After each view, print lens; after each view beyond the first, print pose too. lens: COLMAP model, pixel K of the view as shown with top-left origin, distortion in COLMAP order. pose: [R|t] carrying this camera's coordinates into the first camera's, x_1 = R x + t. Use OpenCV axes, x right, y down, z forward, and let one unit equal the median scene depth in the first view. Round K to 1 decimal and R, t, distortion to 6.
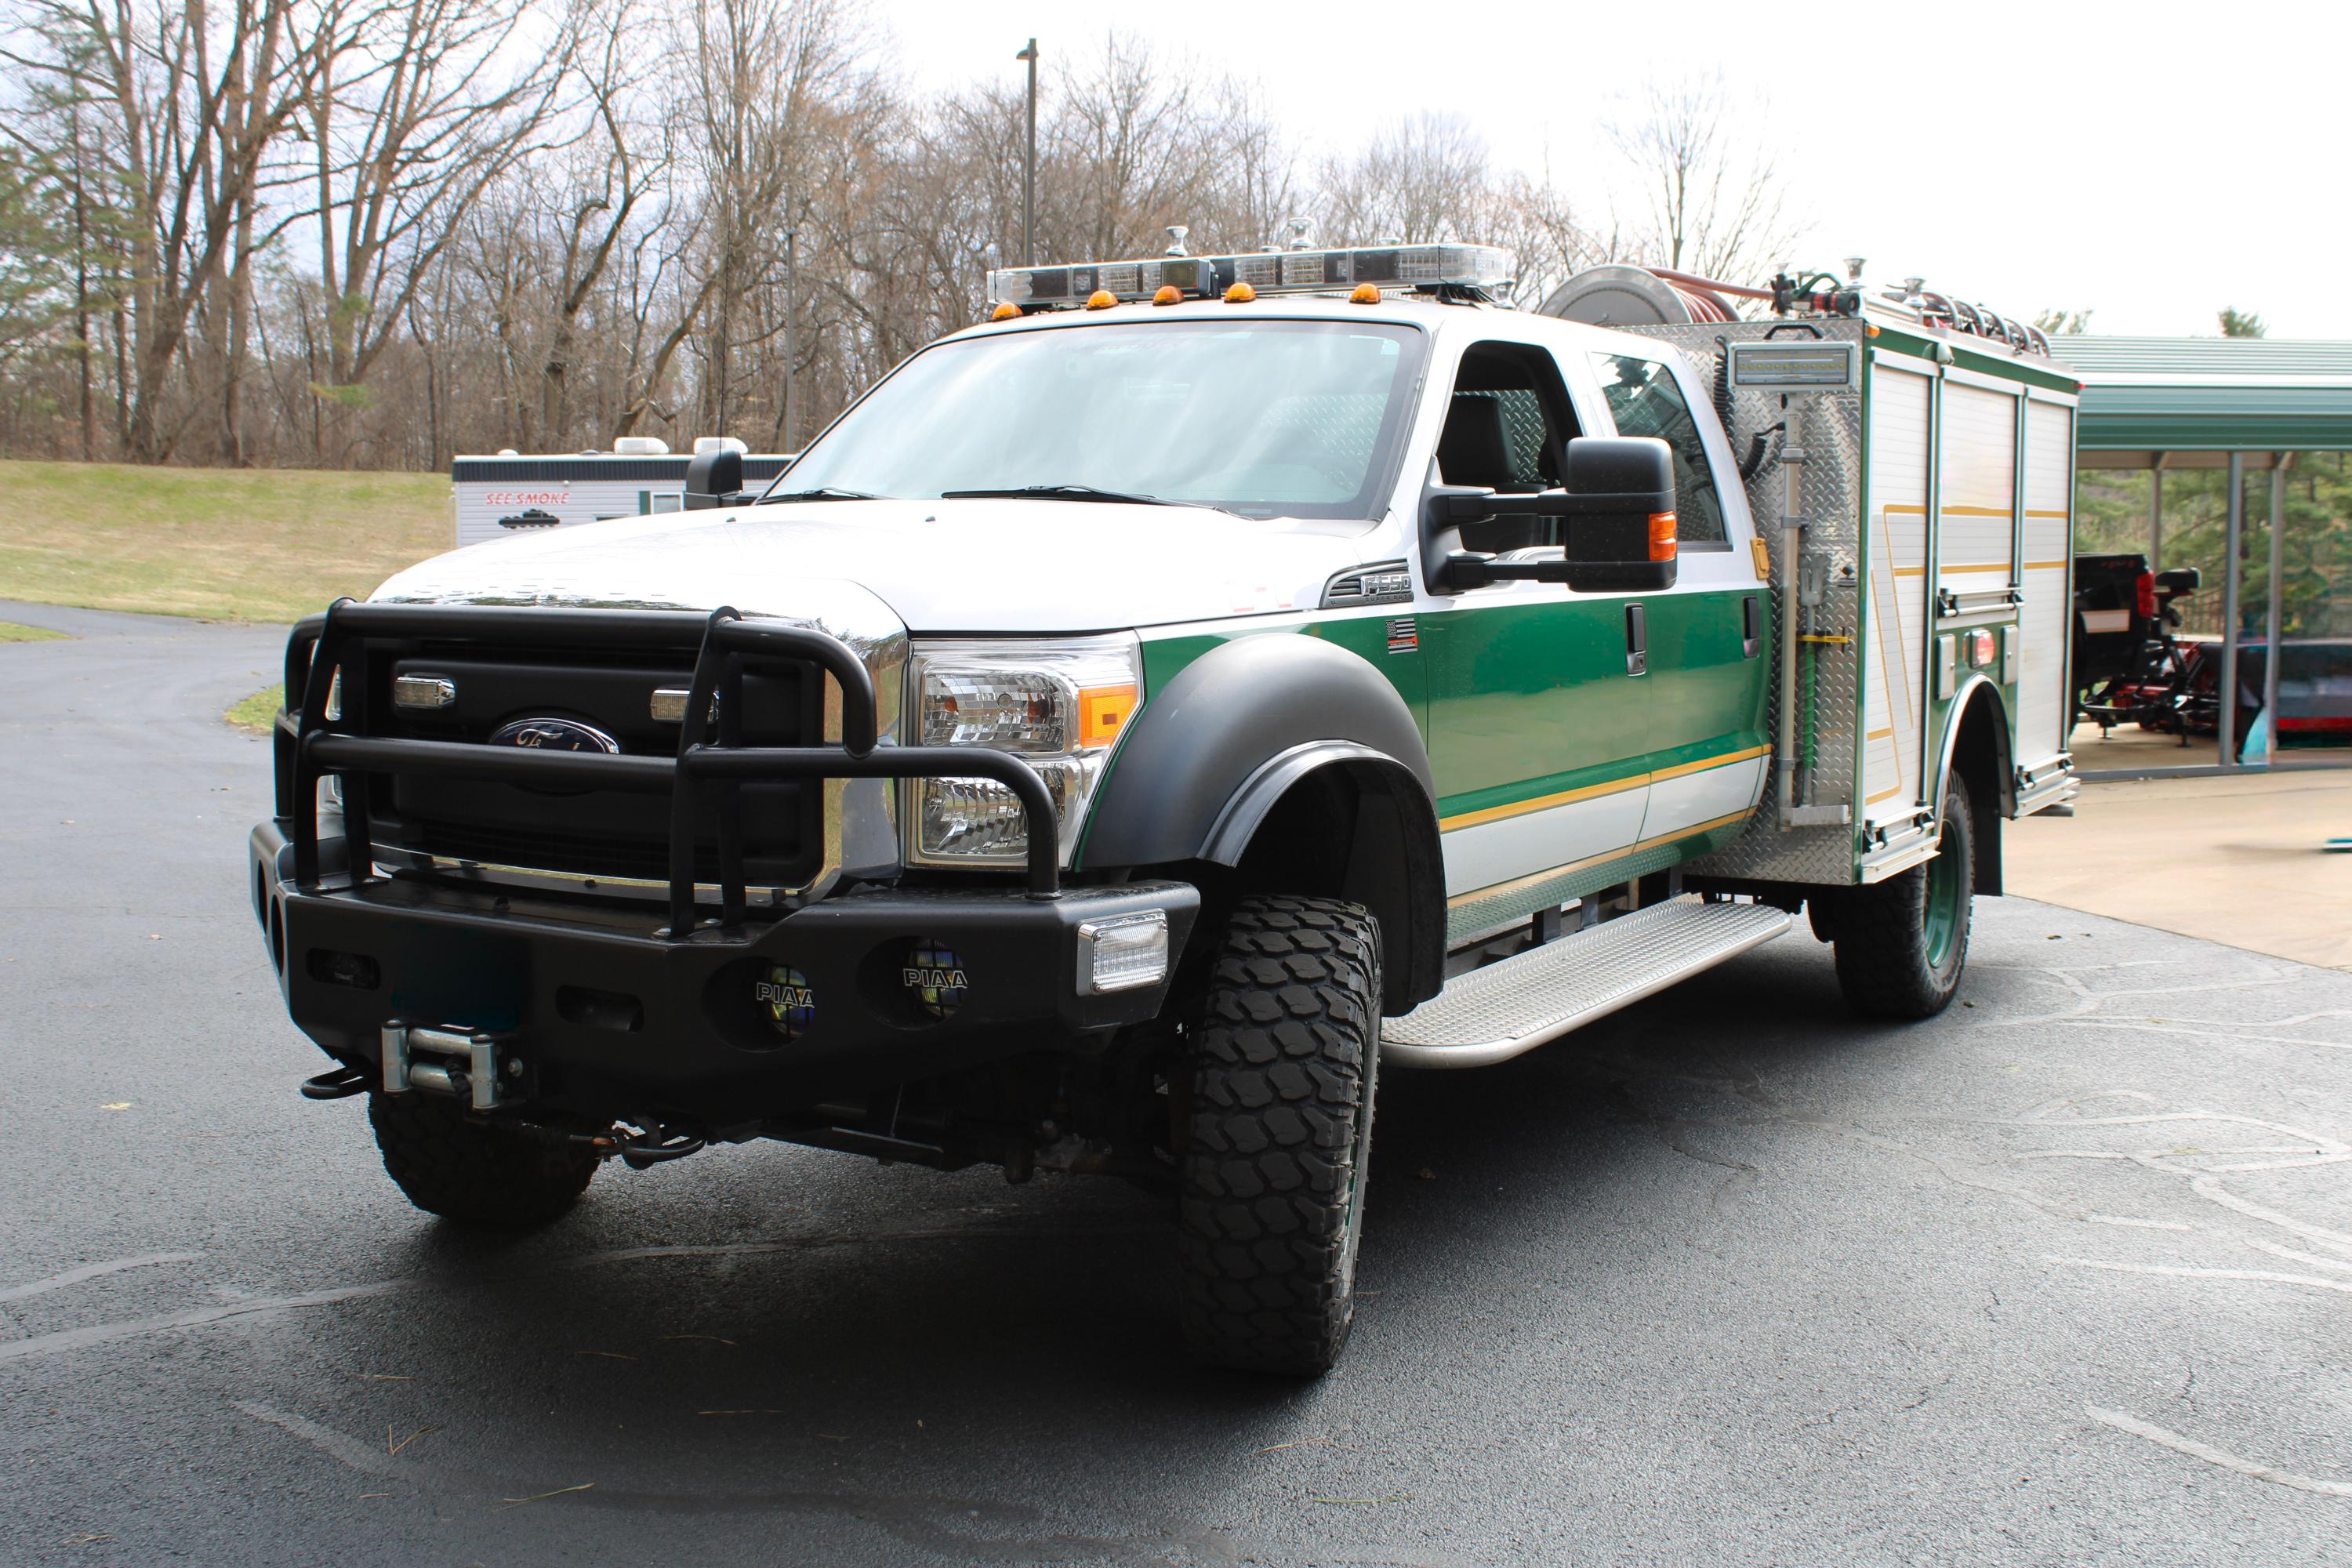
lens RADIAL K [[2497.5, 0, 1097.5], [0, 2497.5, 783.6], [0, 0, 1]] dist [-0.084172, 0.008593]
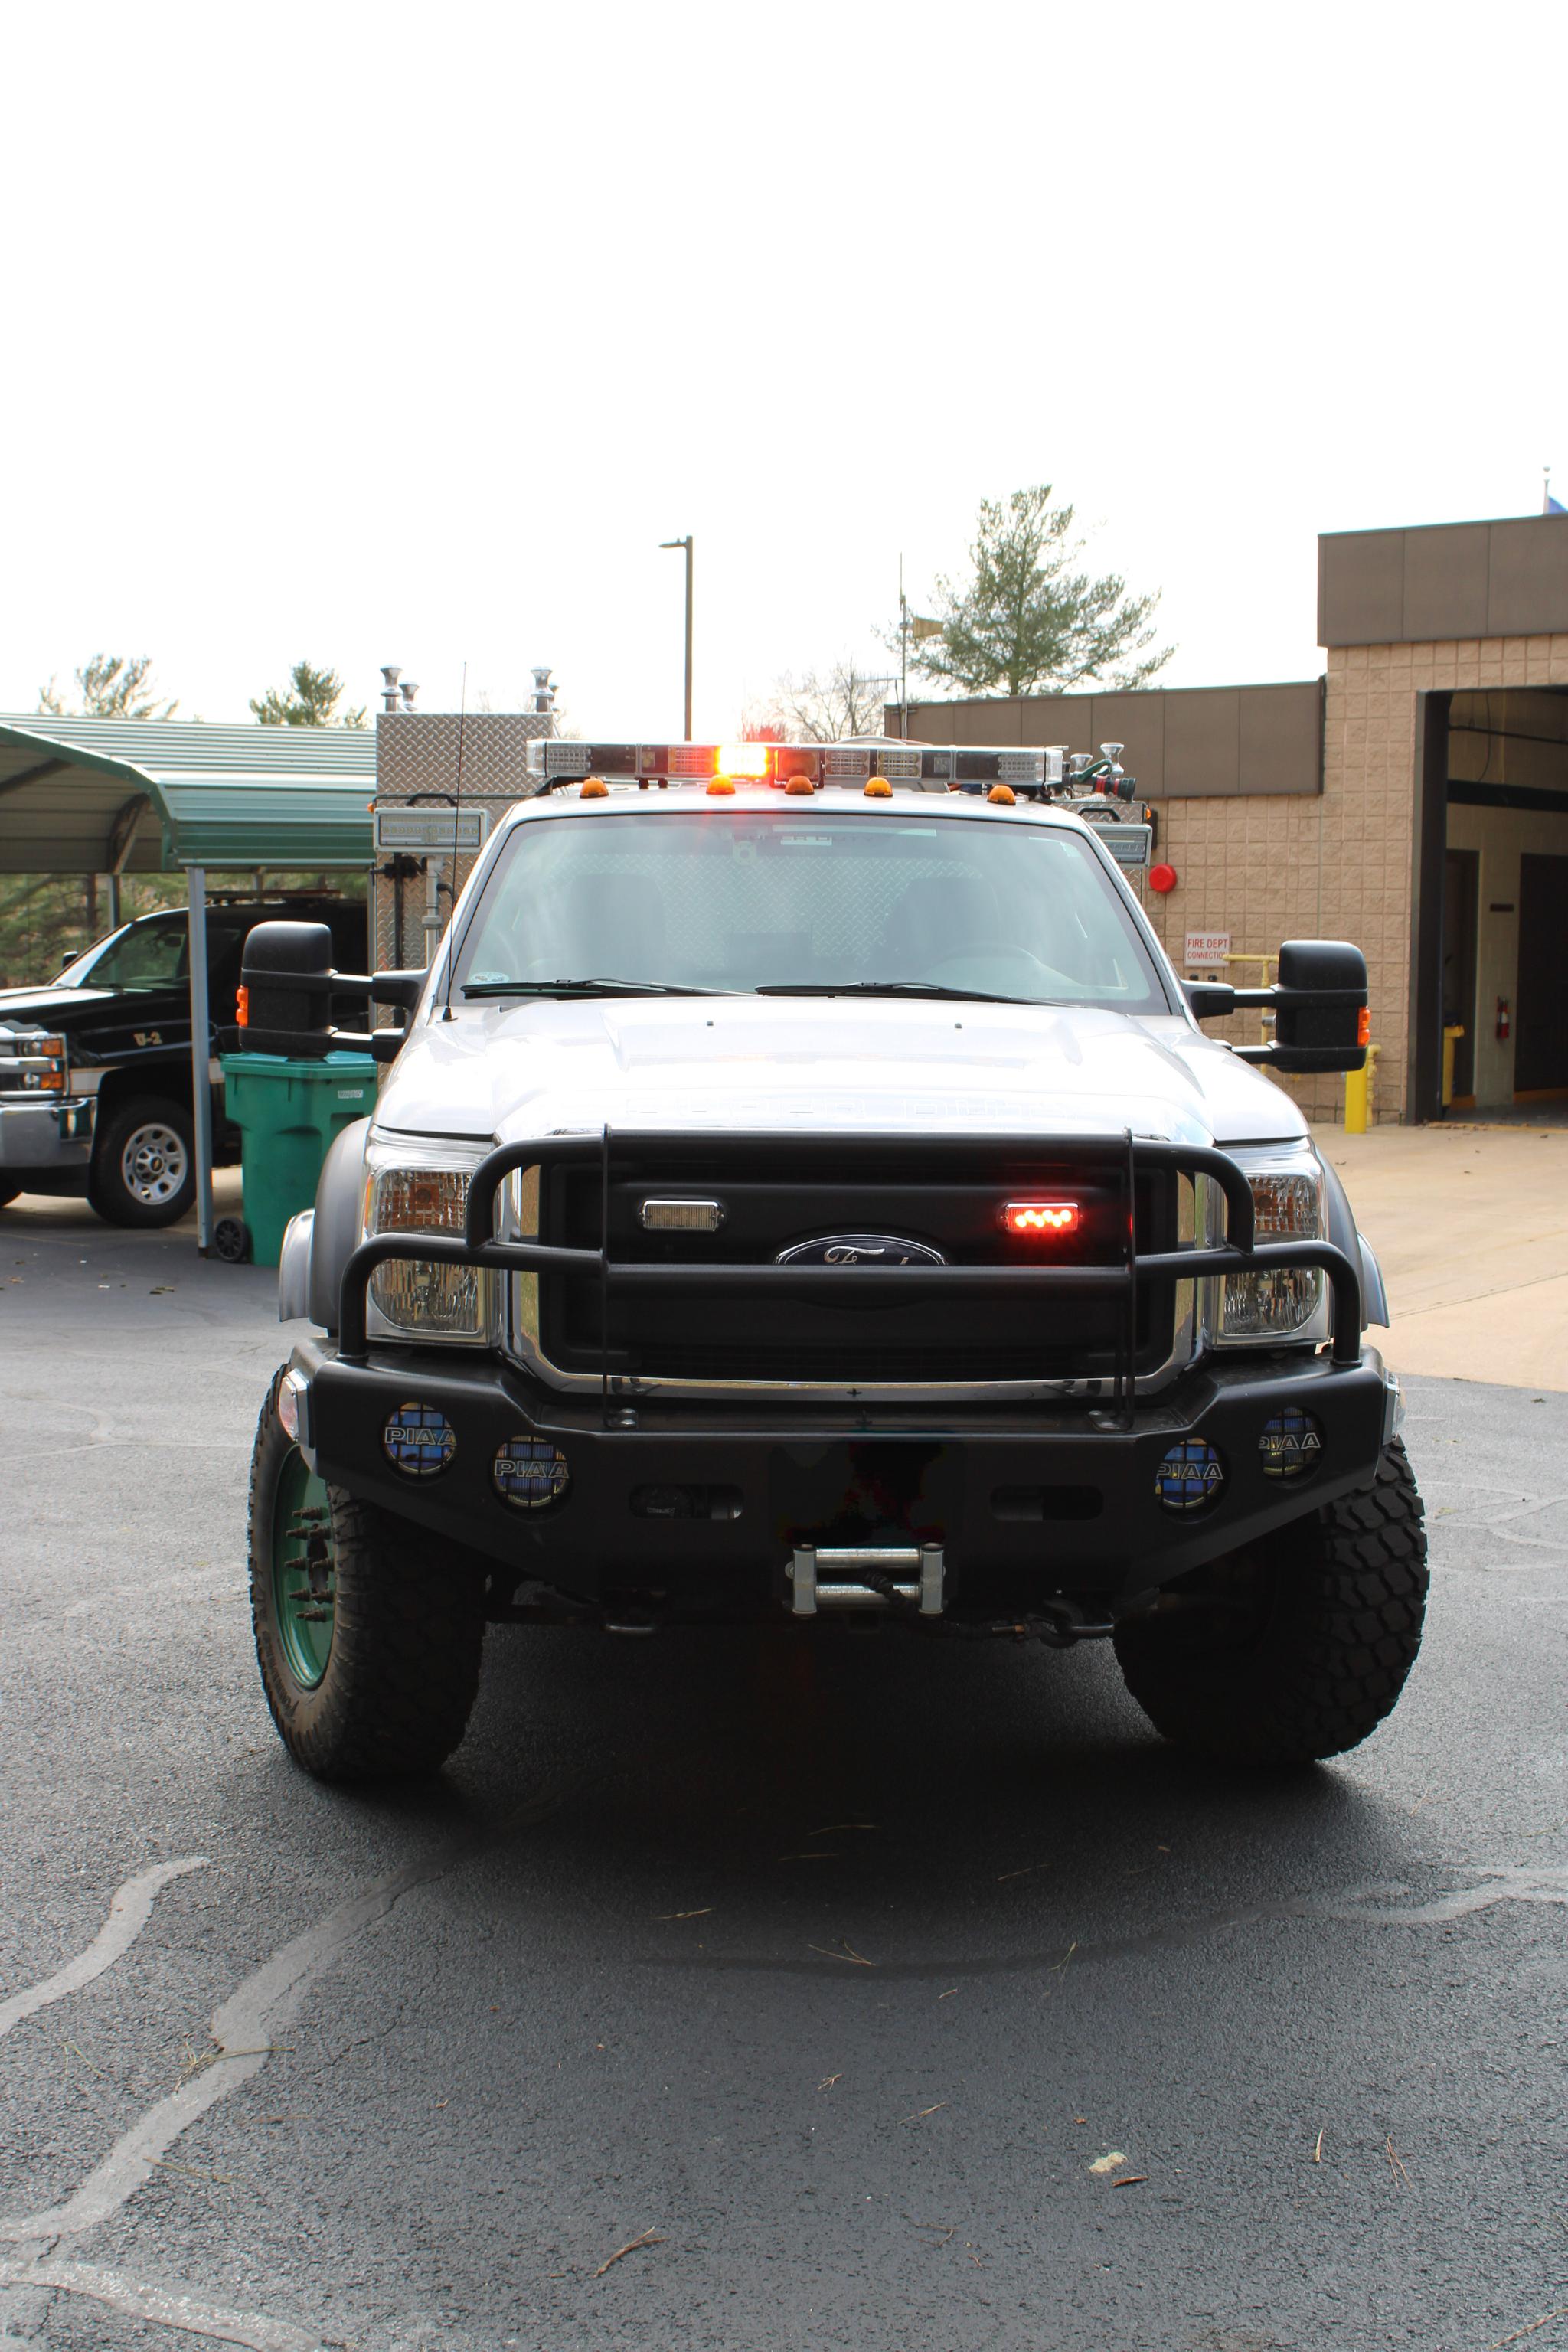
lens RADIAL K [[2786.5, 0, 786.5], [0, 2786.5, 1133.8], [0, 0, 1]] dist [-0.008188, -0.004796]
pose [[0.827666, -0.040711, 0.559742, -0.934776], [0.050714, 0.998710, -0.002351, -0.070460], [-0.558924, 0.030333, 0.828664, 0.053676]]
